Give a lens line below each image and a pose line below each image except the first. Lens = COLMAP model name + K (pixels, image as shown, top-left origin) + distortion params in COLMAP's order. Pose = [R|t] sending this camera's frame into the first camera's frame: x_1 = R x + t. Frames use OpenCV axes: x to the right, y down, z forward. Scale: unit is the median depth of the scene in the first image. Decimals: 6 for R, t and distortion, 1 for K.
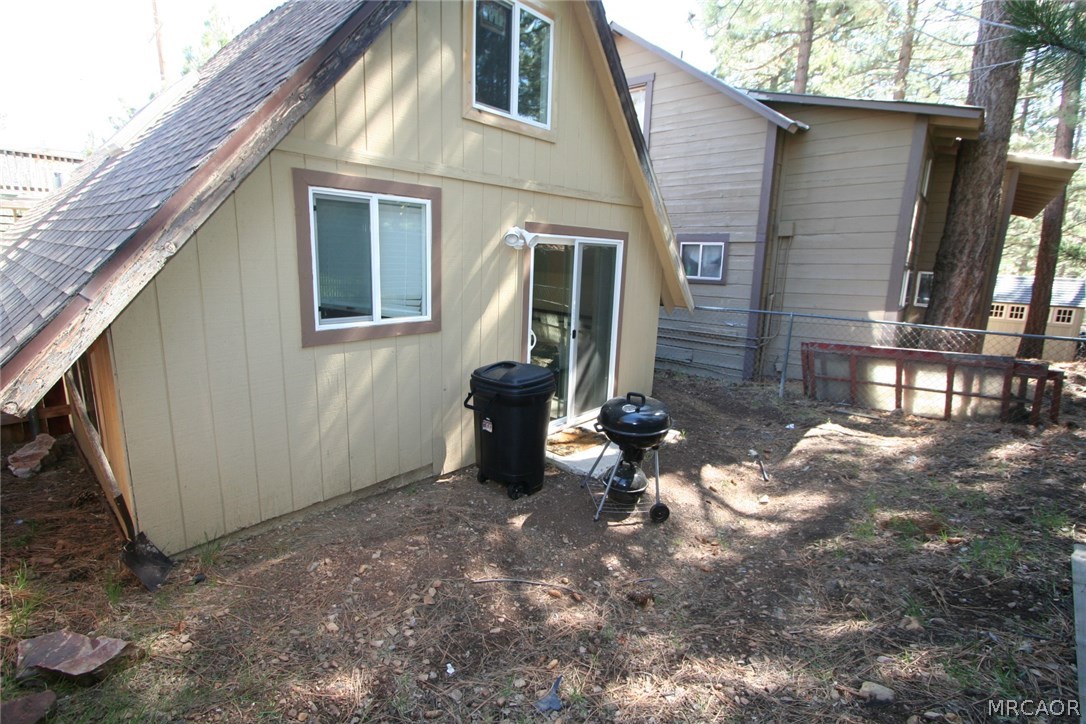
lens RADIAL K [[499.9, 0, 539.4], [0, 499.9, 360.7], [0, 0, 1]] dist [-0.016944, 0.002695]
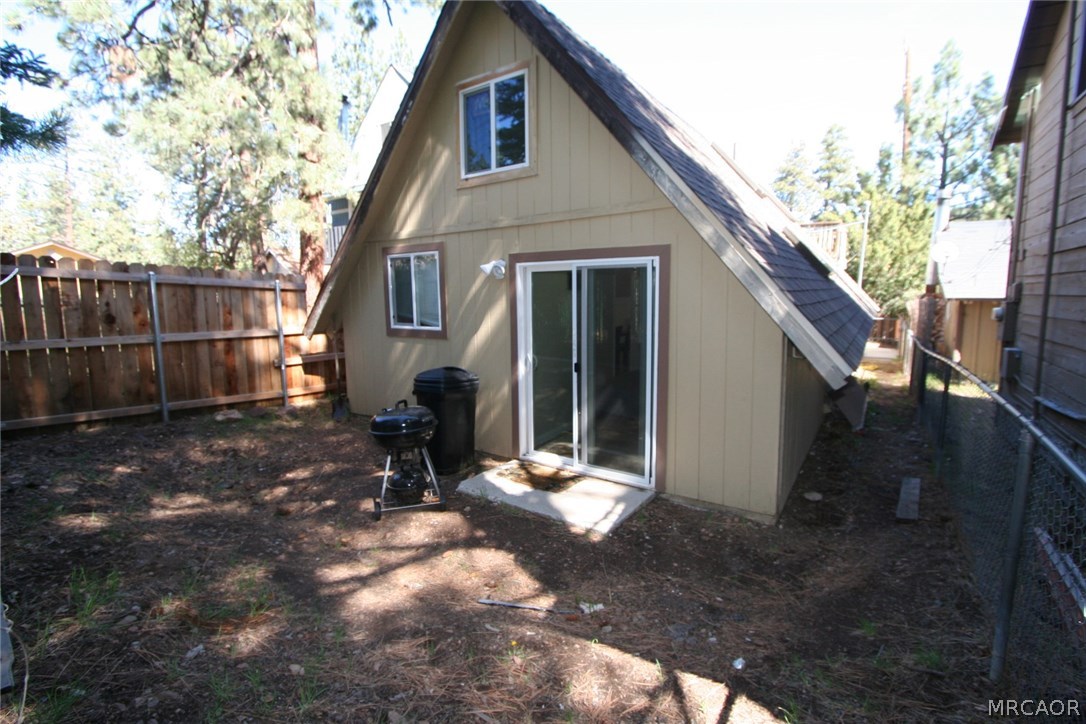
lens RADIAL K [[499.9, 0, 539.3], [0, 499.9, 355.9], [0, 0, 1]] dist [-0.016944, 0.002695]
pose [[0.120952, 0.090318, -0.988541, 1.269221], [-0.196381, 0.978347, 0.065358, -0.159071], [0.973039, 0.186226, 0.136070, 1.085135]]
